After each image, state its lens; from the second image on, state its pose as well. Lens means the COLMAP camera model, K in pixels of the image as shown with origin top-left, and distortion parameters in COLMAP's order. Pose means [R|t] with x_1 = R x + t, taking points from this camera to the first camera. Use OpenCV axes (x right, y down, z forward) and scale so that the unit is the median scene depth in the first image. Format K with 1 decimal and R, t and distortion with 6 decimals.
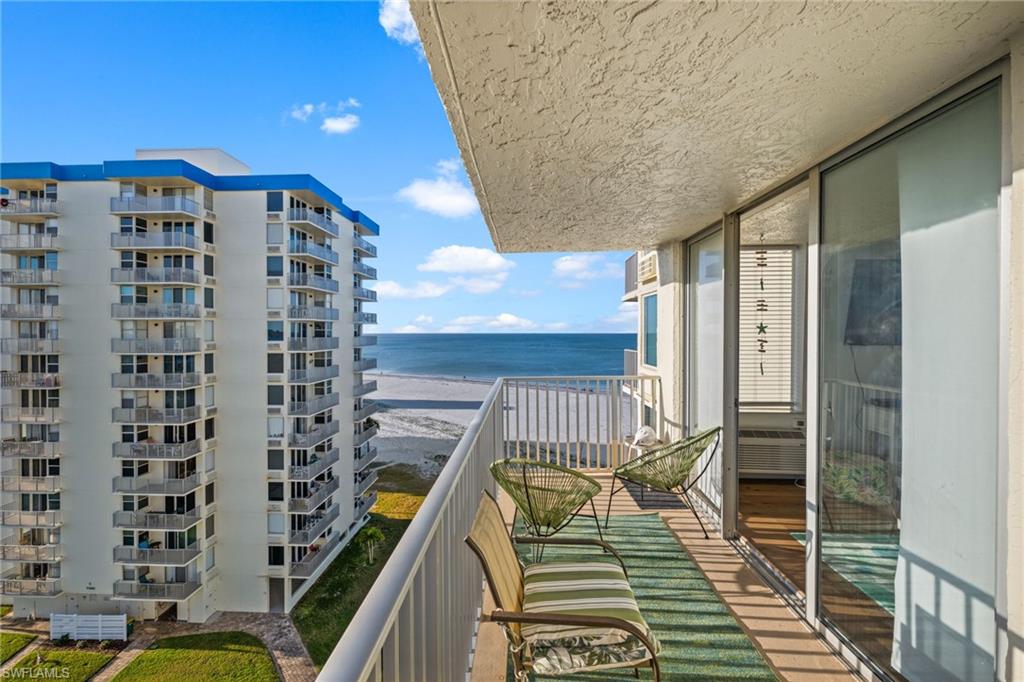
lens RADIAL K [[426.3, 0, 505.8], [0, 426.3, 332.1], [0, 0, 1]] dist [-0.001172, -0.000121]
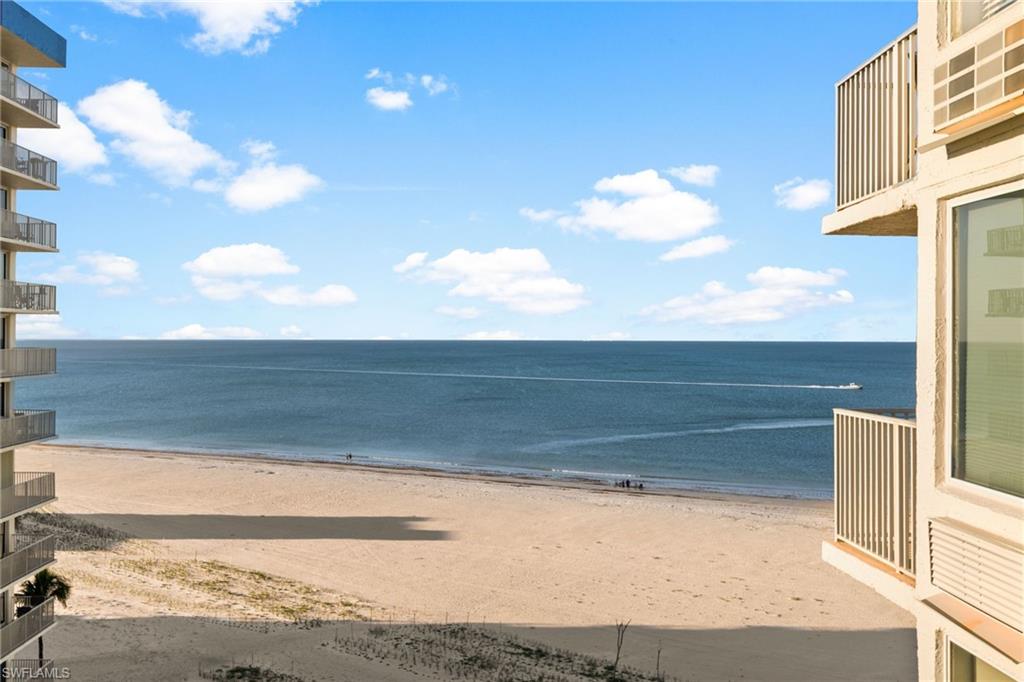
lens RADIAL K [[426.3, 0, 505.8], [0, 426.3, 332.1], [0, 0, 1]] dist [-0.001172, -0.000121]
pose [[0.993318, 0.005487, 0.115282, 0.036221], [-0.005204, 0.999983, -0.002760, -0.006158], [-0.115295, 0.002142, 0.993329, 0.739072]]
